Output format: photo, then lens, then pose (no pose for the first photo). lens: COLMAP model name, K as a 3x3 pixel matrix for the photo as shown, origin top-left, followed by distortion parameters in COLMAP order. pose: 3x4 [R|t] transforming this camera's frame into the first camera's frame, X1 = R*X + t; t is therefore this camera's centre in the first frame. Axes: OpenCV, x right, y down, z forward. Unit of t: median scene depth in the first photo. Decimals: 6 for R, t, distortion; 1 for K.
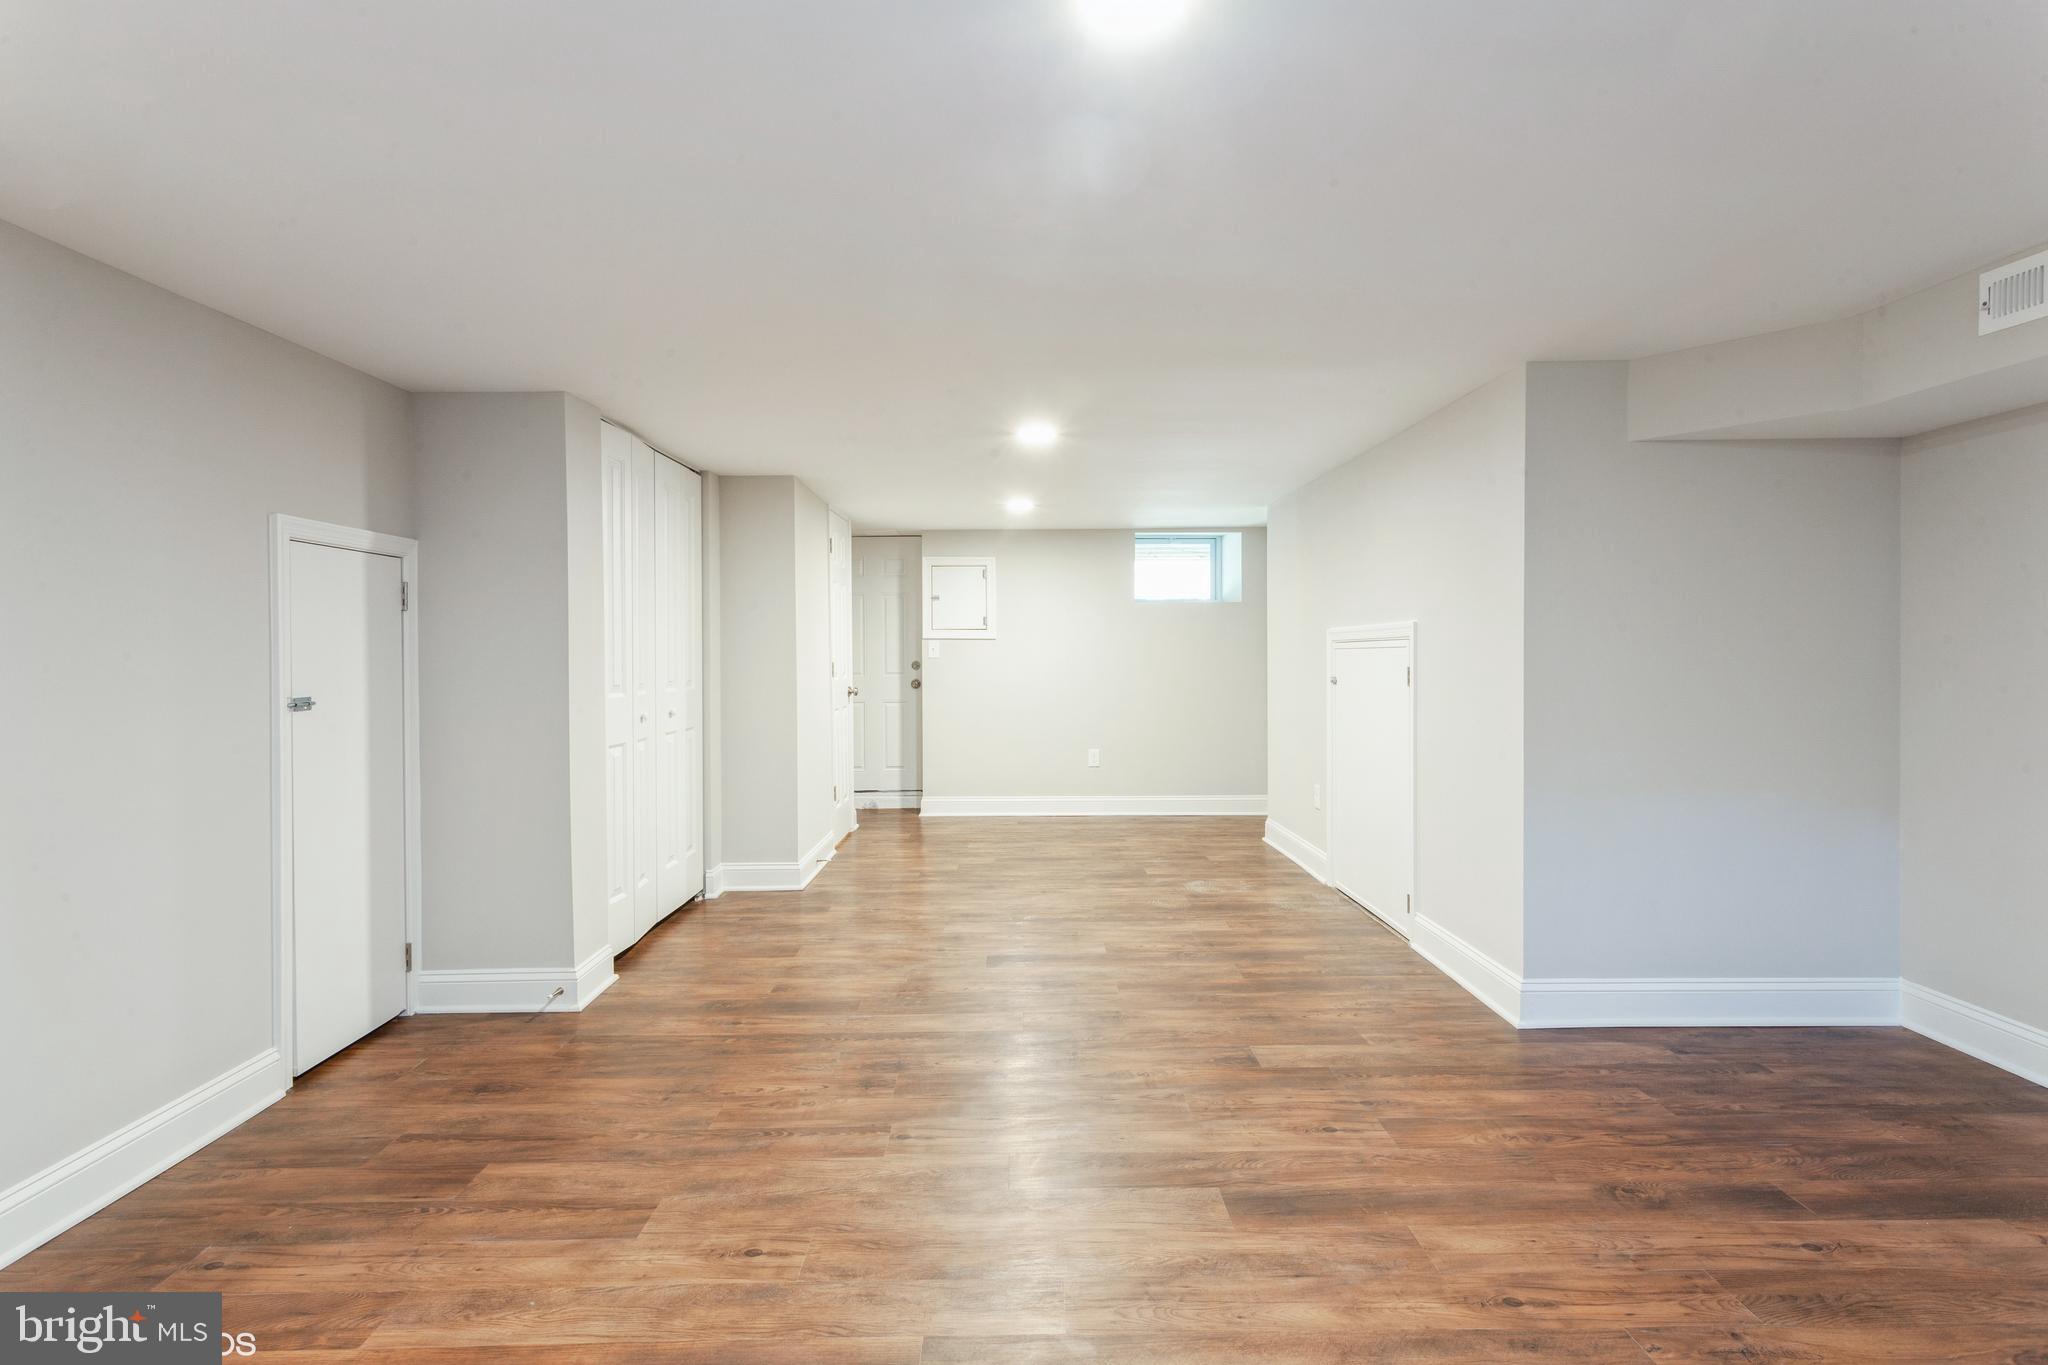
lens RADIAL K [[989.1, 0, 1023.7], [0, 989.1, 671.9], [0, 0, 1]] dist [0.004445, 0.001353]
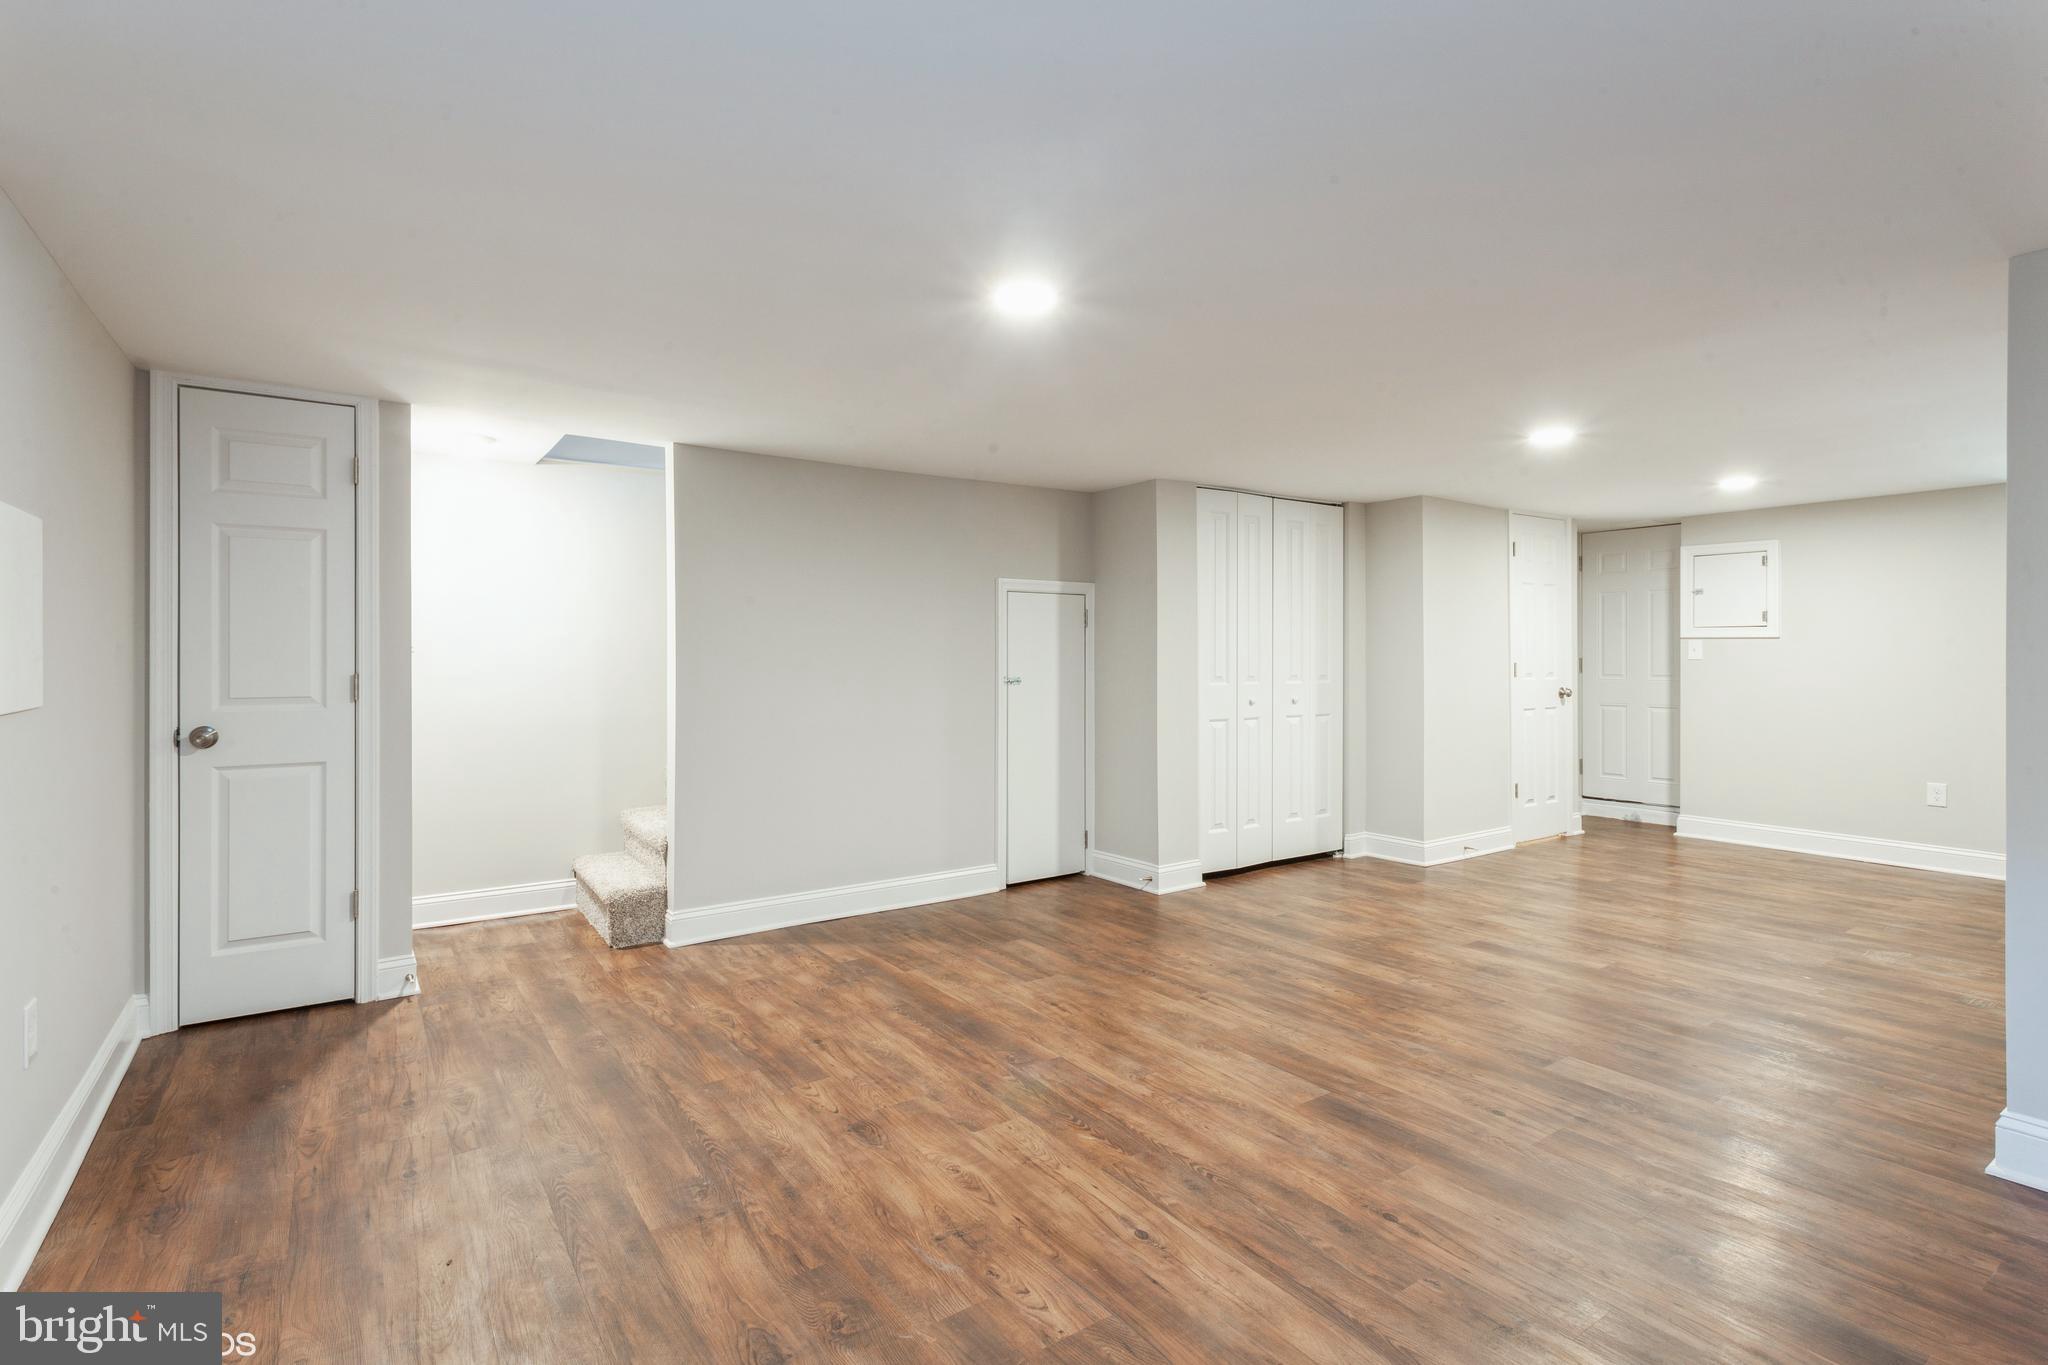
lens RADIAL K [[989.1, 0, 1007.5], [0, 989.1, 668.7], [0, 0, 1]] dist [0.004445, 0.001353]
pose [[0.551632, 0.017397, -0.833906, 0.772727], [-0.018441, 0.999792, 0.008659, -0.005493], [0.833884, 0.010602, 0.551839, -0.012828]]
